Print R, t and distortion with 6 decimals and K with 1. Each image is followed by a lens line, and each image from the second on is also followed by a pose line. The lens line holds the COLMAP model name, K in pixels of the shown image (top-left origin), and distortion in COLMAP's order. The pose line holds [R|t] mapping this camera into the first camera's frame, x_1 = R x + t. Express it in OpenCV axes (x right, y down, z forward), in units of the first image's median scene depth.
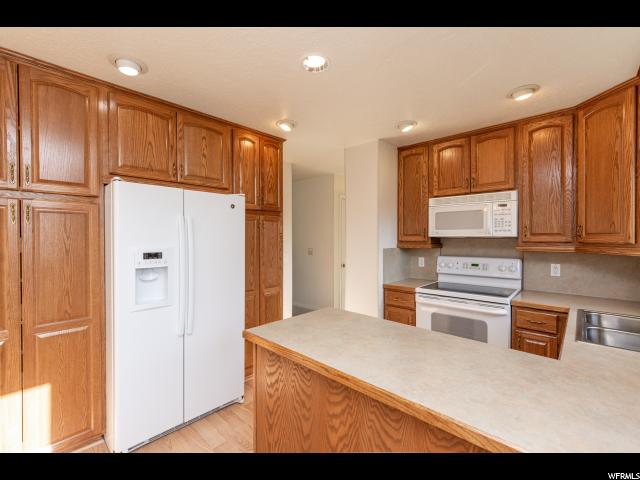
lens RADIAL K [[280.7, 0, 314.9], [0, 280.7, 240.1], [0, 0, 1]] dist [-0.002609, -0.000780]
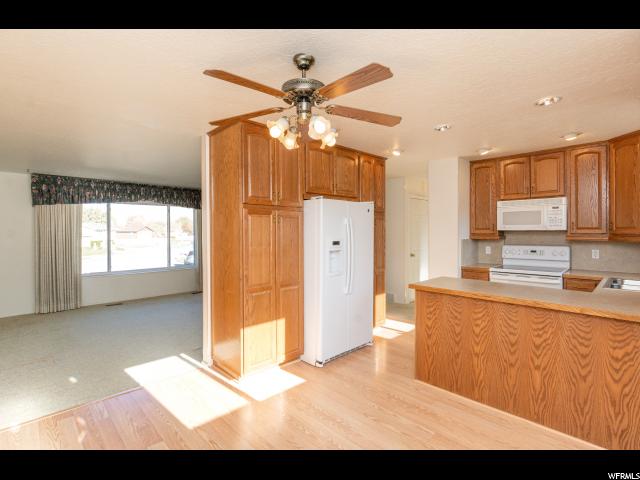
lens RADIAL K [[309.3, 0, 318.9], [0, 309.3, 233.5], [0, 0, 1]] dist [-0.002495, 0.000112]
pose [[0.999182, -0.004349, -0.040215, -0.435749], [0.004359, 0.999990, 0.000153, -0.000398], [0.040214, -0.000328, 0.999191, -0.568392]]
